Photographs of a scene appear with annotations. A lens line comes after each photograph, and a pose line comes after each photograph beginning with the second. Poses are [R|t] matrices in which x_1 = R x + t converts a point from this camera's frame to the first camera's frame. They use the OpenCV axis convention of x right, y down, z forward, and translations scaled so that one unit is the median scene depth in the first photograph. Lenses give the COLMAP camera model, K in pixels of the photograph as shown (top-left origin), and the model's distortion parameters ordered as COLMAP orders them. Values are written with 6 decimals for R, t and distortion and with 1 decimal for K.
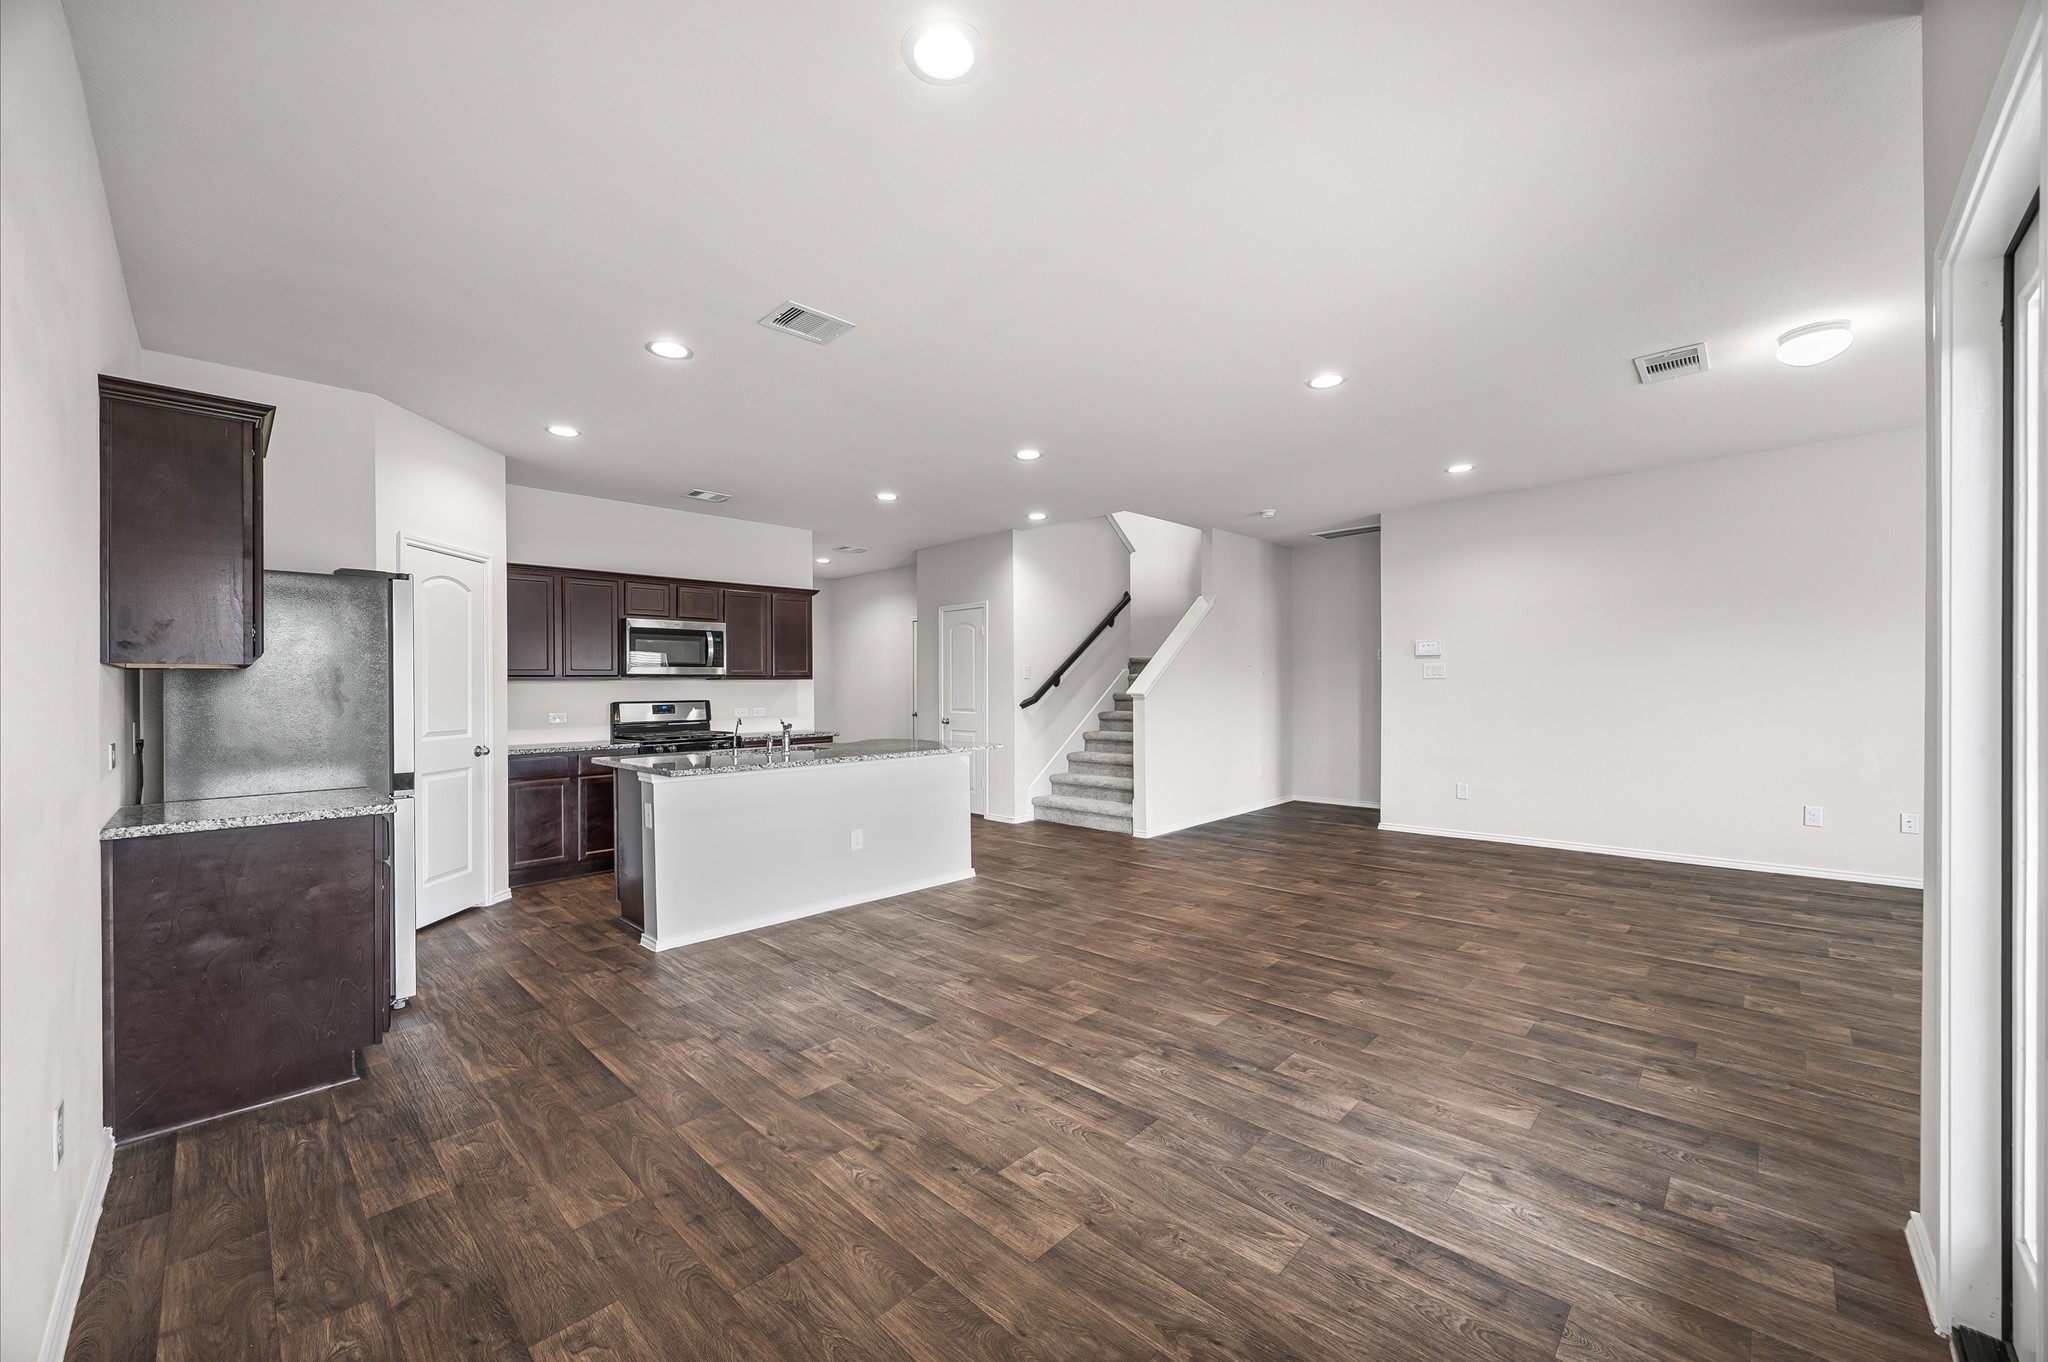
lens RADIAL K [[790.4, 0, 1029.6], [0, 790.4, 692.6], [0, 0, 1]] dist [0.000410, -0.000084]
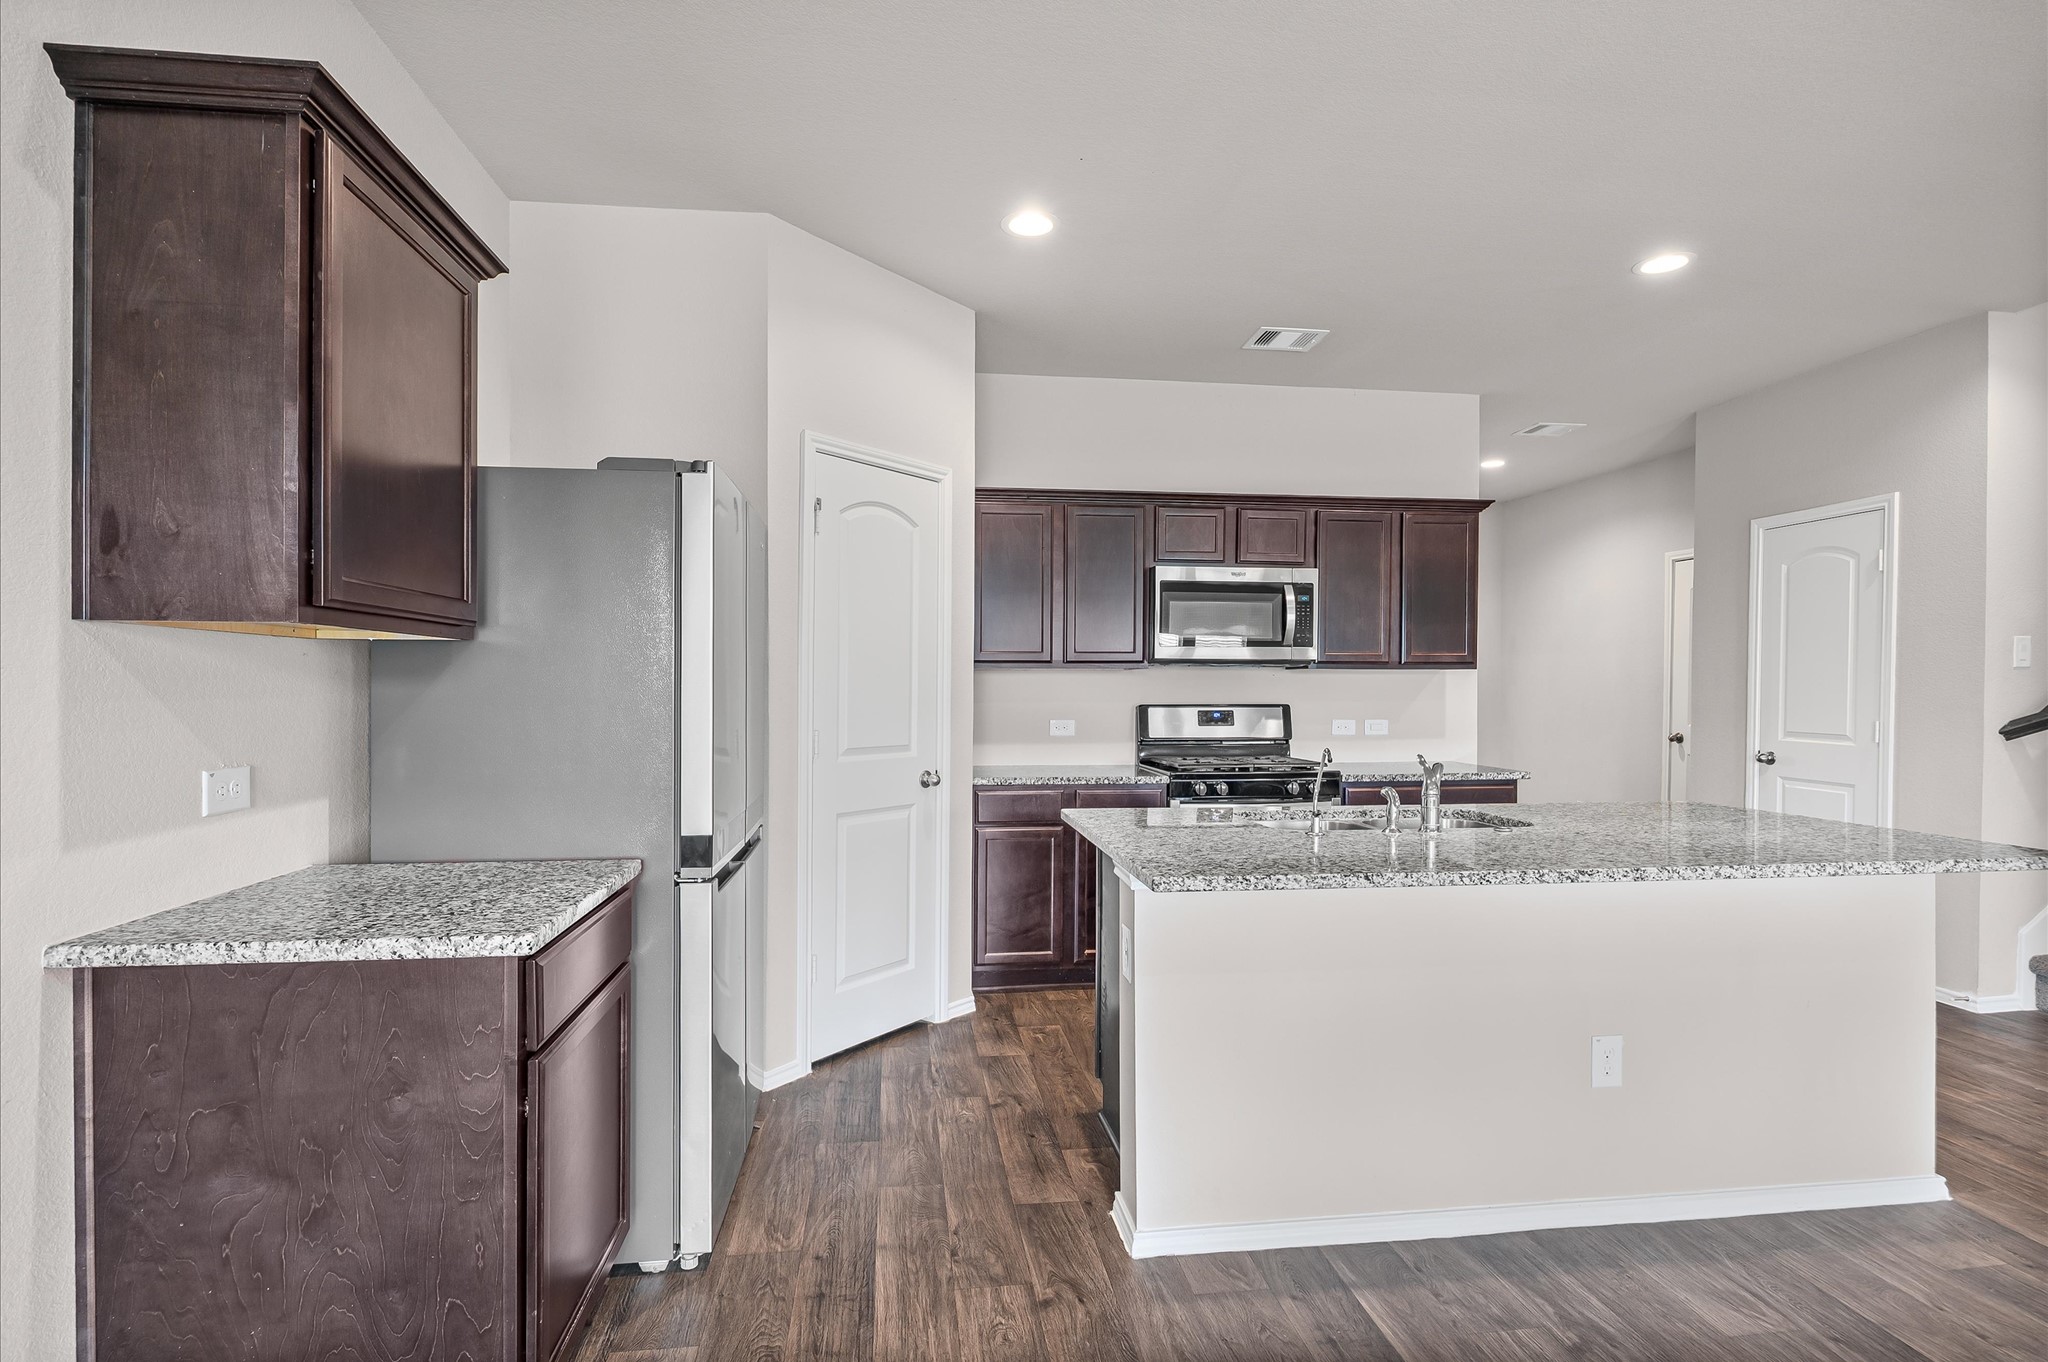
lens RADIAL K [[999.3, 0, 1018.3], [0, 999.3, 693.5], [0, 0, 1]] dist [-0.007537, -0.000921]
pose [[0.778102, 0.015901, -0.627936, -0.117866], [-0.014364, 0.999869, 0.007519, -0.001377], [0.627973, 0.003169, 0.778228, 0.360063]]
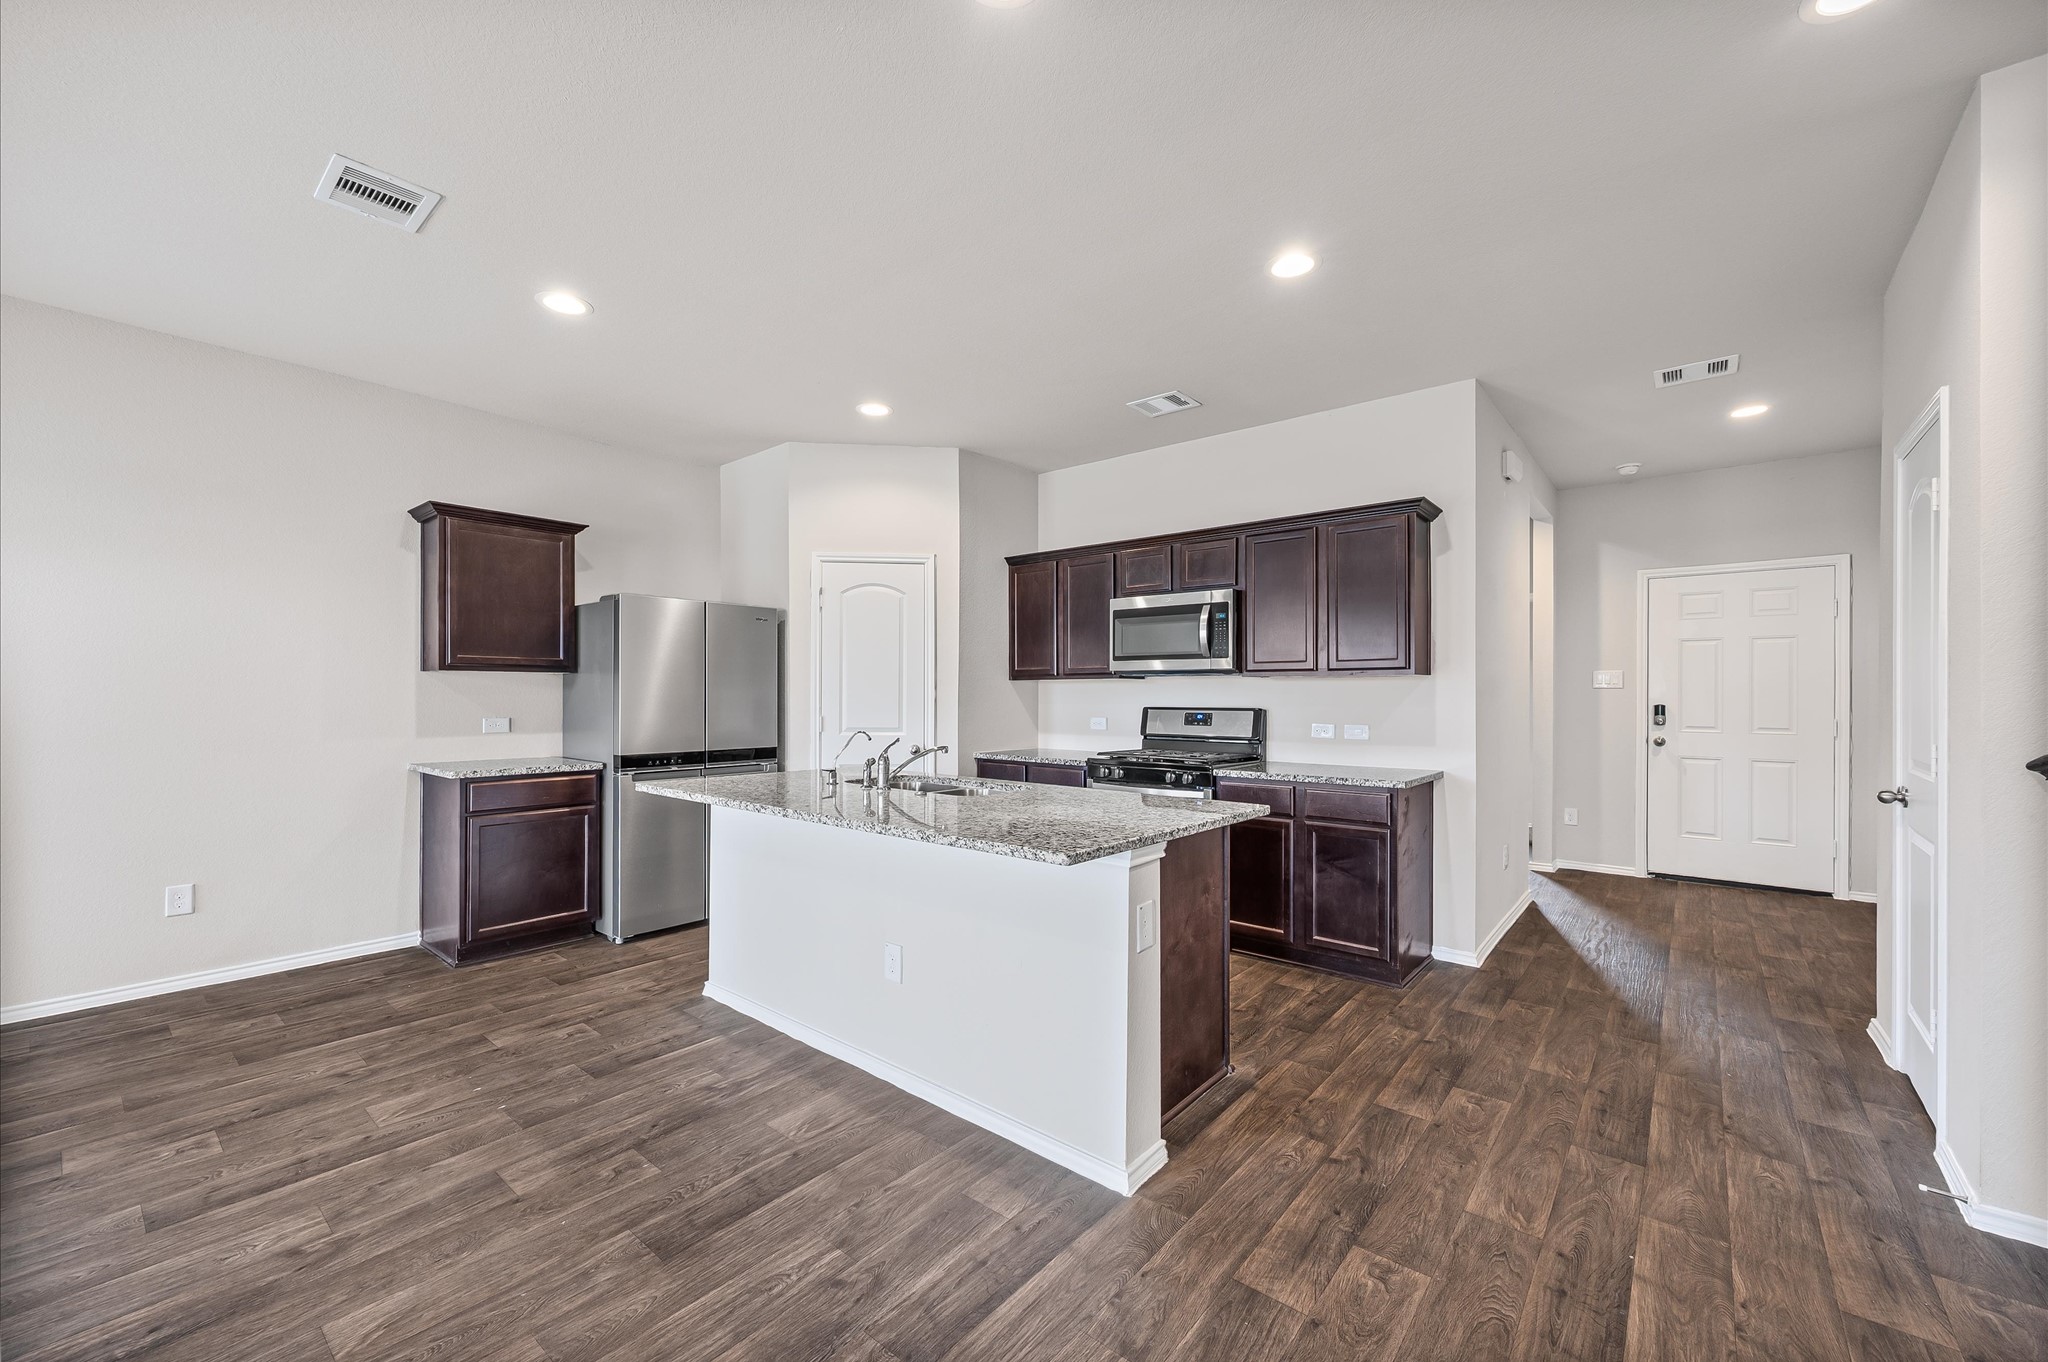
lens RADIAL K [[816.0, 0, 1010.8], [0, 816.0, 688.0], [0, 0, 1]] dist [0.000220, -0.000195]
pose [[0.062856, 0.003092, -0.998018, 0.308524], [-0.011861, 0.999927, 0.002351, -0.008010], [0.997952, 0.011689, 0.062889, 0.903213]]
